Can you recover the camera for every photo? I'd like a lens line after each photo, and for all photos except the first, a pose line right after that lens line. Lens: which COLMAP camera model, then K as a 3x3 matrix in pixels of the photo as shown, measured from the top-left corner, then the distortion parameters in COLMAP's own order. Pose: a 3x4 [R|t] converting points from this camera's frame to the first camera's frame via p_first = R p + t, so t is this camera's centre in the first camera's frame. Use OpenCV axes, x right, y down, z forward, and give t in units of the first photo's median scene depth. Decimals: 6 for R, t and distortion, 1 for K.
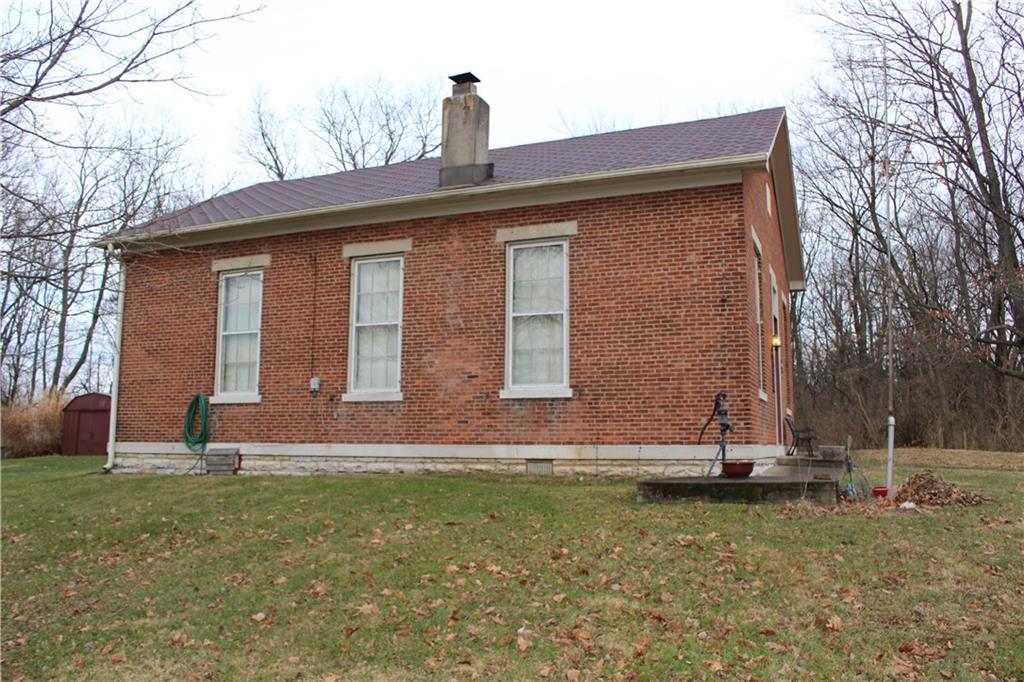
lens RADIAL K [[853.7, 0, 523.2], [0, 853.7, 334.9], [0, 0, 1]] dist [-0.151870, 0.117927]
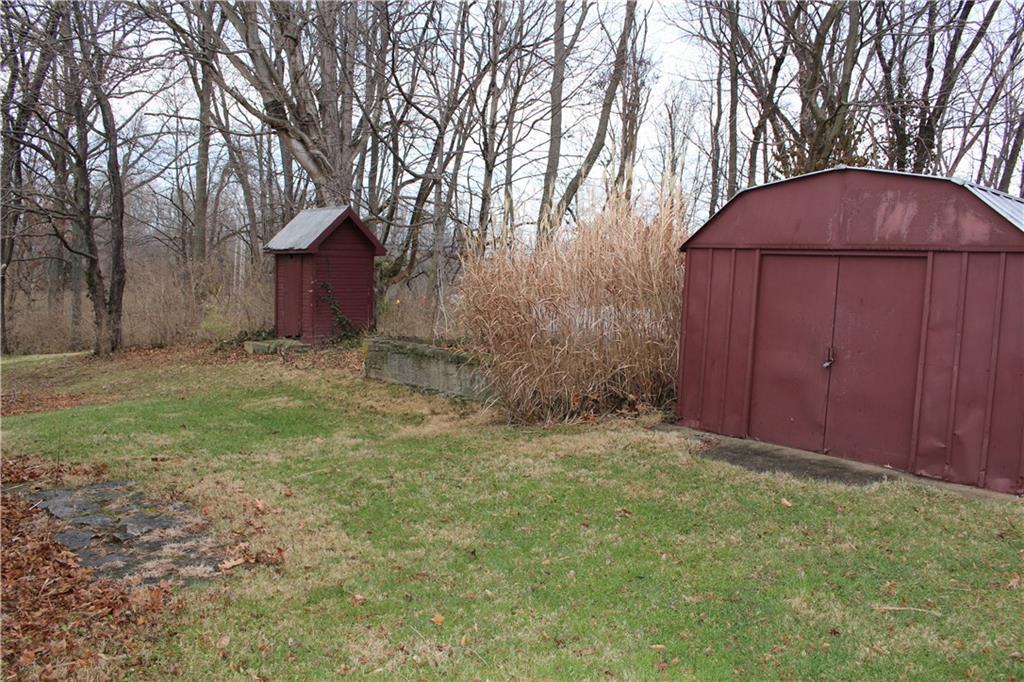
lens RADIAL K [[853.7, 0, 509.7], [0, 853.7, 345.5], [0, 0, 1]] dist [-0.151870, 0.117927]
pose [[0.873667, 0.071914, -0.481179, -0.817652], [0.030839, 0.978841, 0.202285, 0.114695], [0.485545, -0.191569, 0.852964, 1.277225]]
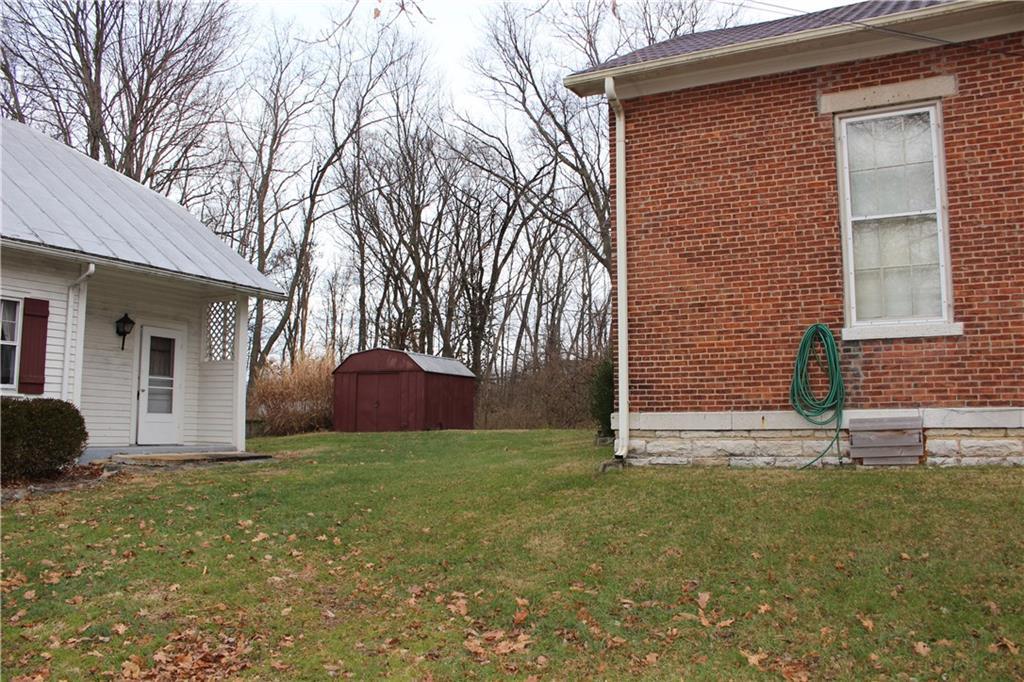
lens RADIAL K [[853.7, 0, 507.6], [0, 853.7, 334.7], [0, 0, 1]] dist [-0.151870, 0.117927]
pose [[0.993905, -0.011865, -0.109602, -0.532353], [0.015726, 0.999283, 0.034432, 0.054360], [0.109115, -0.035945, 0.993379, 0.405908]]
